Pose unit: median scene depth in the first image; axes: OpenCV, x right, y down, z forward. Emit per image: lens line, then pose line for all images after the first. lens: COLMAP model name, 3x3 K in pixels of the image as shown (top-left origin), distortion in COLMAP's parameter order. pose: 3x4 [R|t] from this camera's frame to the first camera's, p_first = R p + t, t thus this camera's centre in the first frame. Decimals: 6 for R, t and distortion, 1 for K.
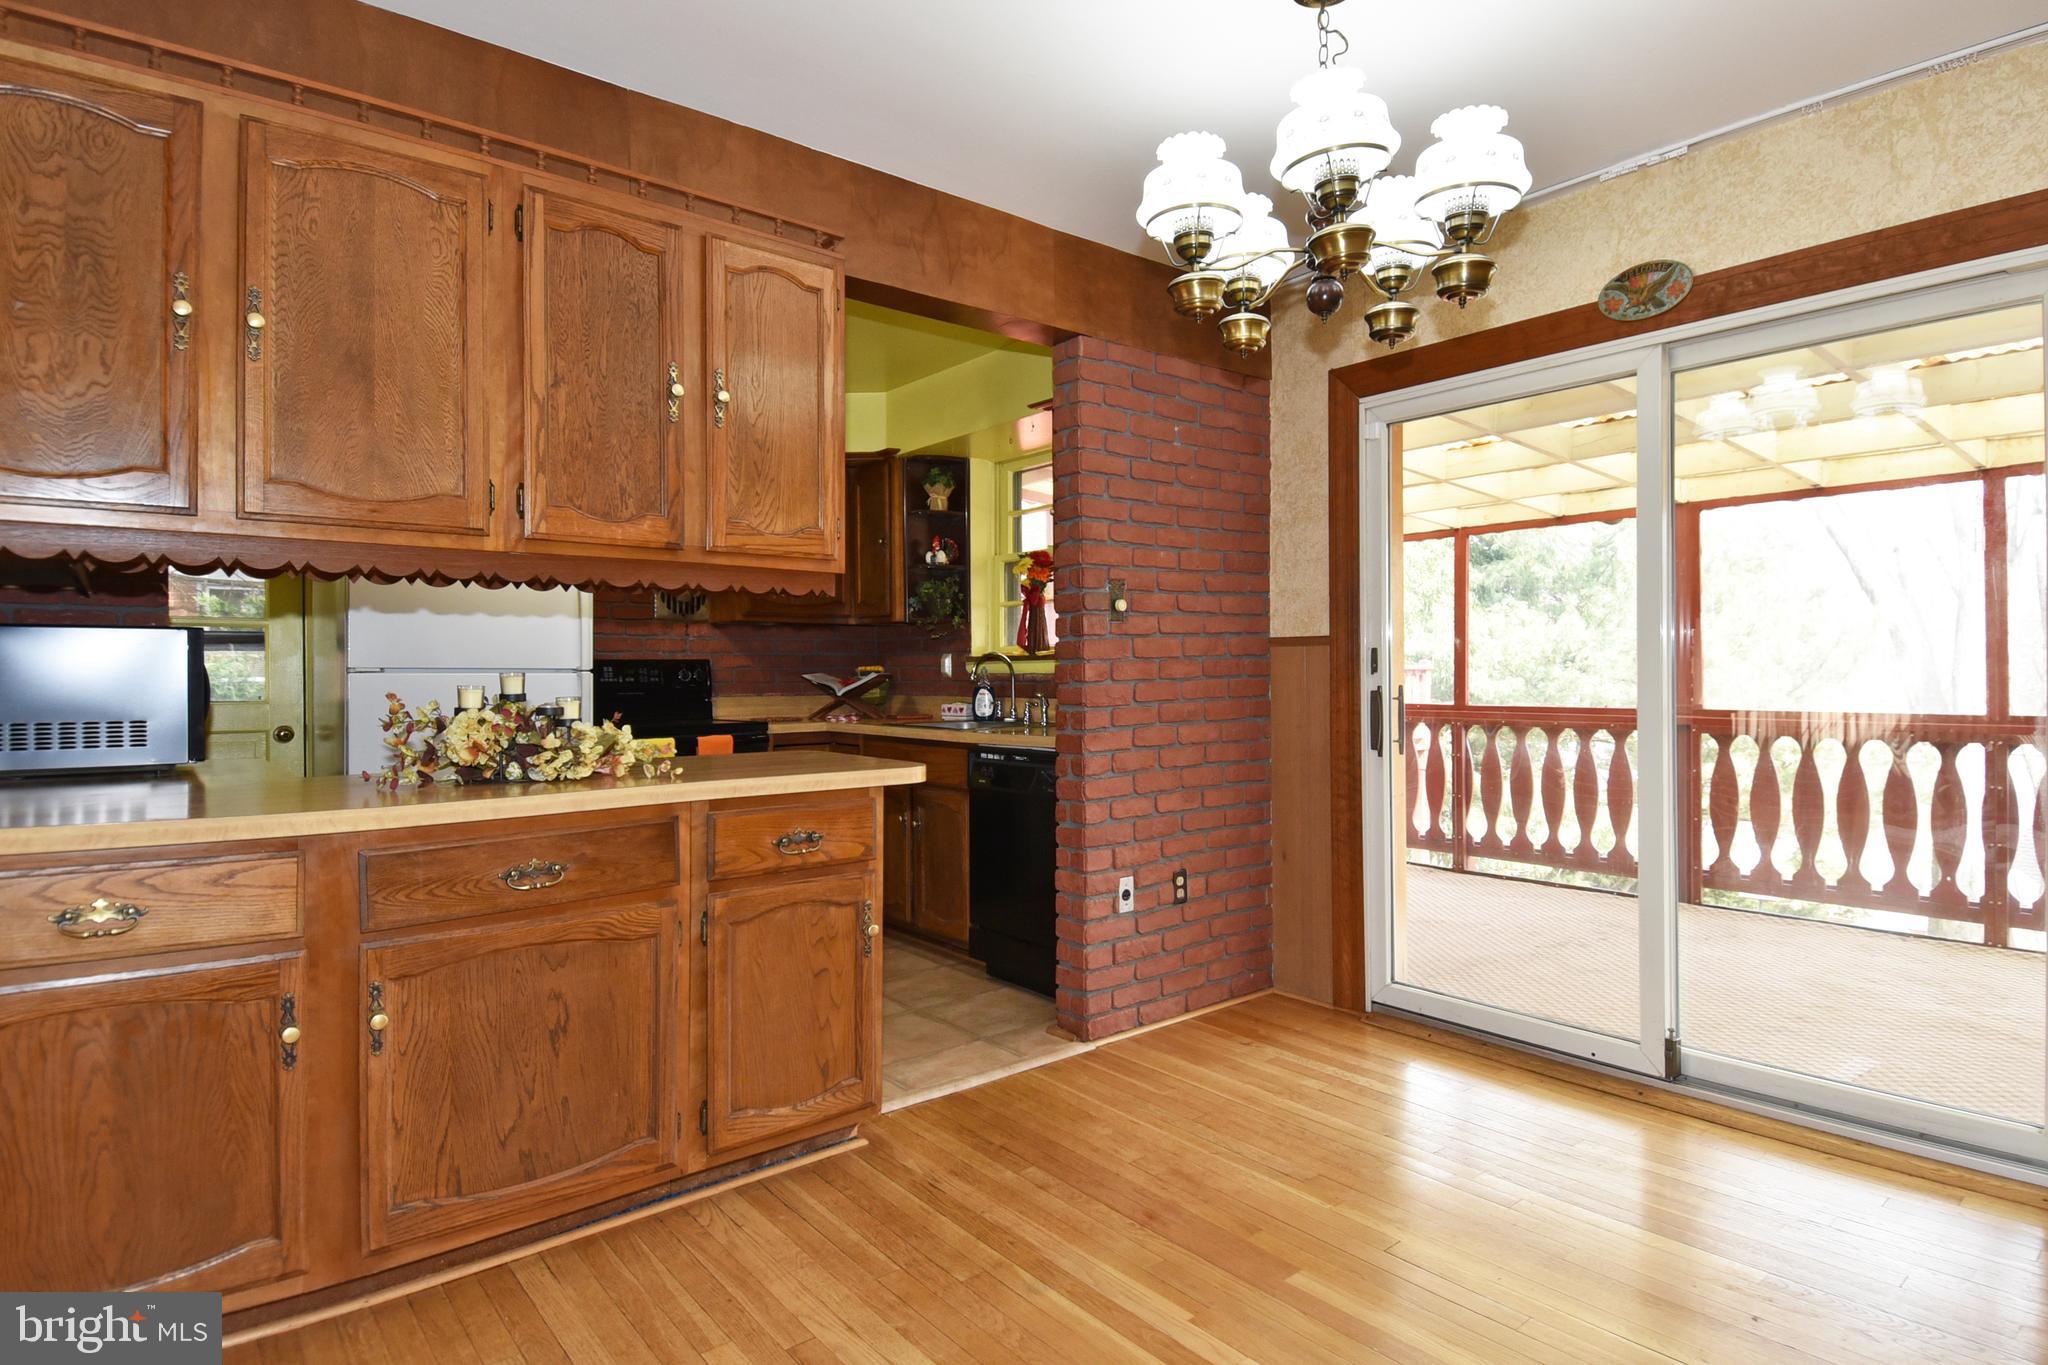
lens RADIAL K [[1111.4, 0, 1068.6], [0, 1111.4, 675.7], [0, 0, 1]] dist [0.044698, -0.054673]
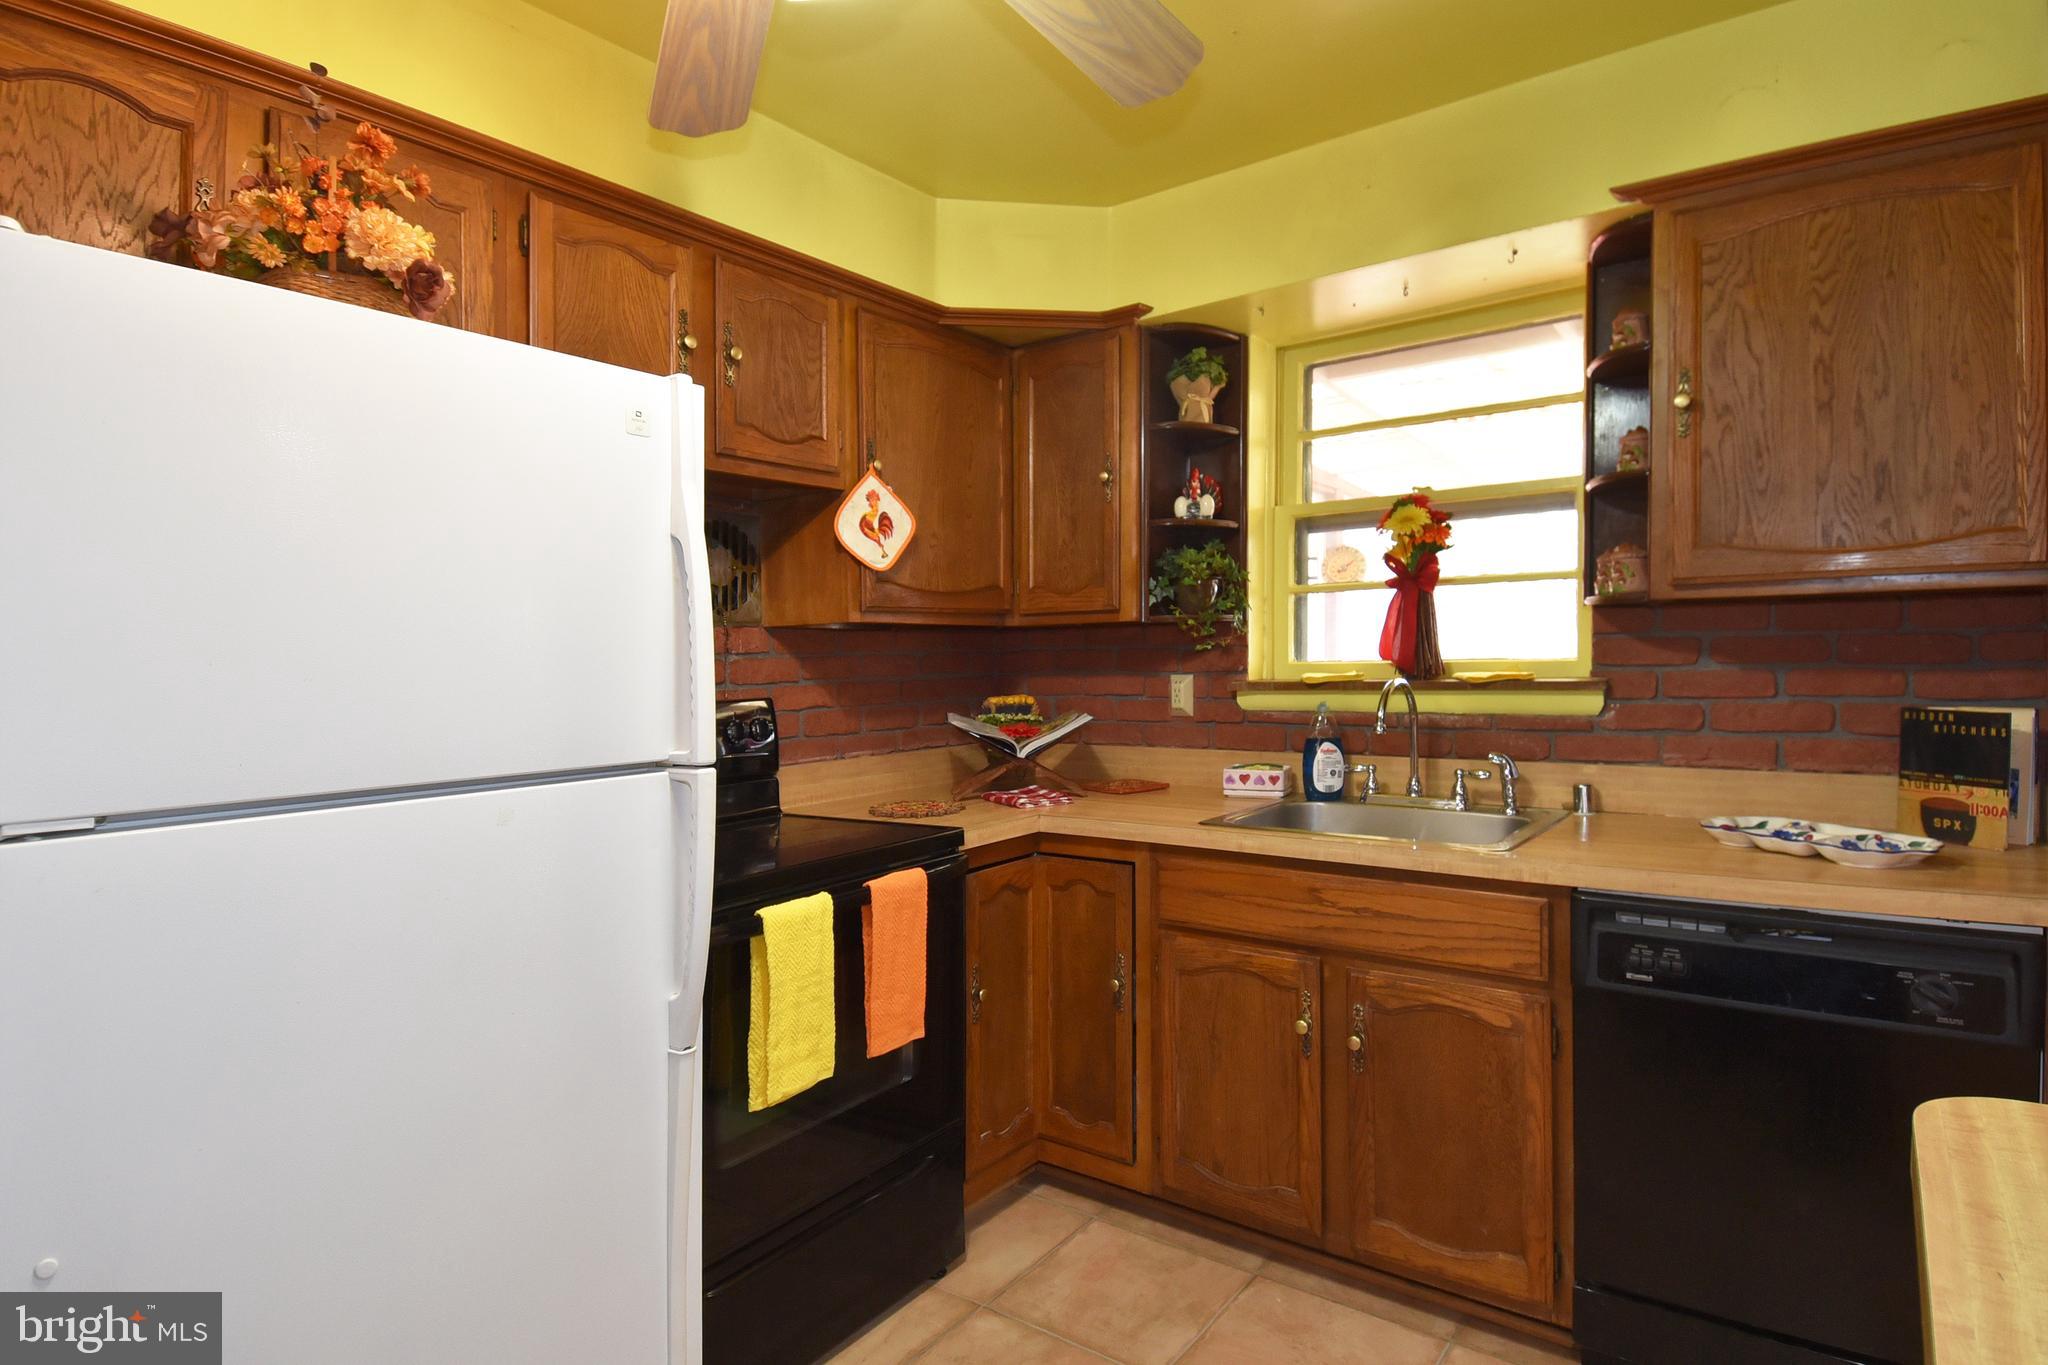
lens RADIAL K [[1096.7, 0, 1073.4], [0, 1096.7, 681.3], [0, 0, 1]] dist [0.051884, -0.059524]
pose [[0.969572, -0.020349, 0.243961, -0.315292], [0.015453, 0.999639, 0.021967, -0.031030], [-0.244320, -0.017529, 0.969536, 0.472651]]
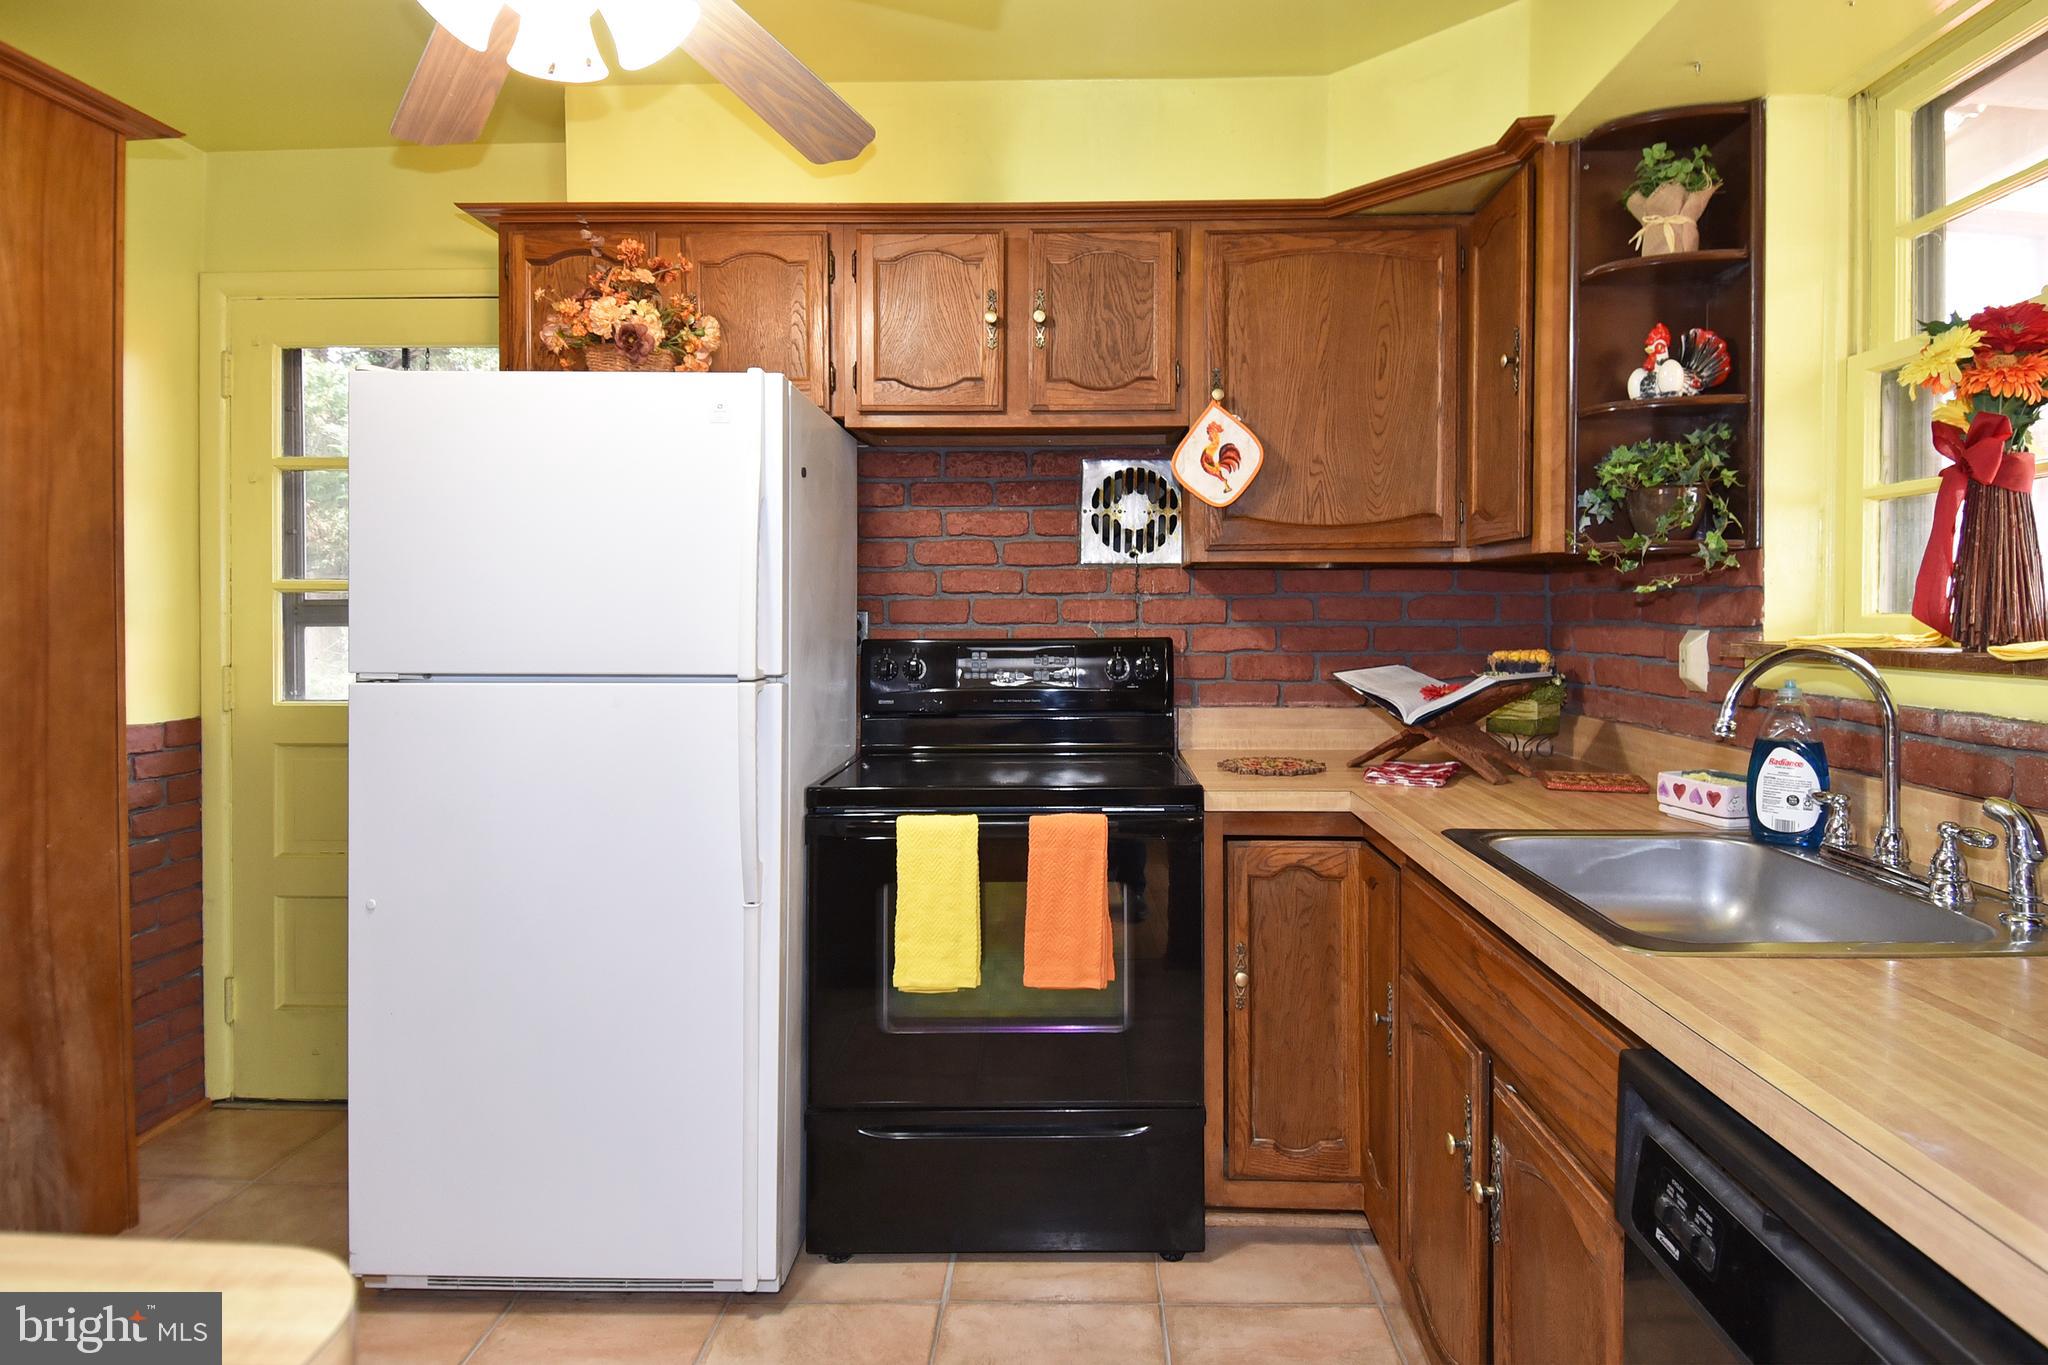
lens RADIAL K [[1122.8, 0, 1030.0], [0, 1122.8, 632.4], [0, 0, 1]] dist [0.047792, -0.053387]
pose [[0.741908, 0.016435, -0.670300, -0.016327], [-0.002640, 0.999763, 0.021592, -0.027989], [0.670496, -0.014250, 0.741776, 0.565988]]
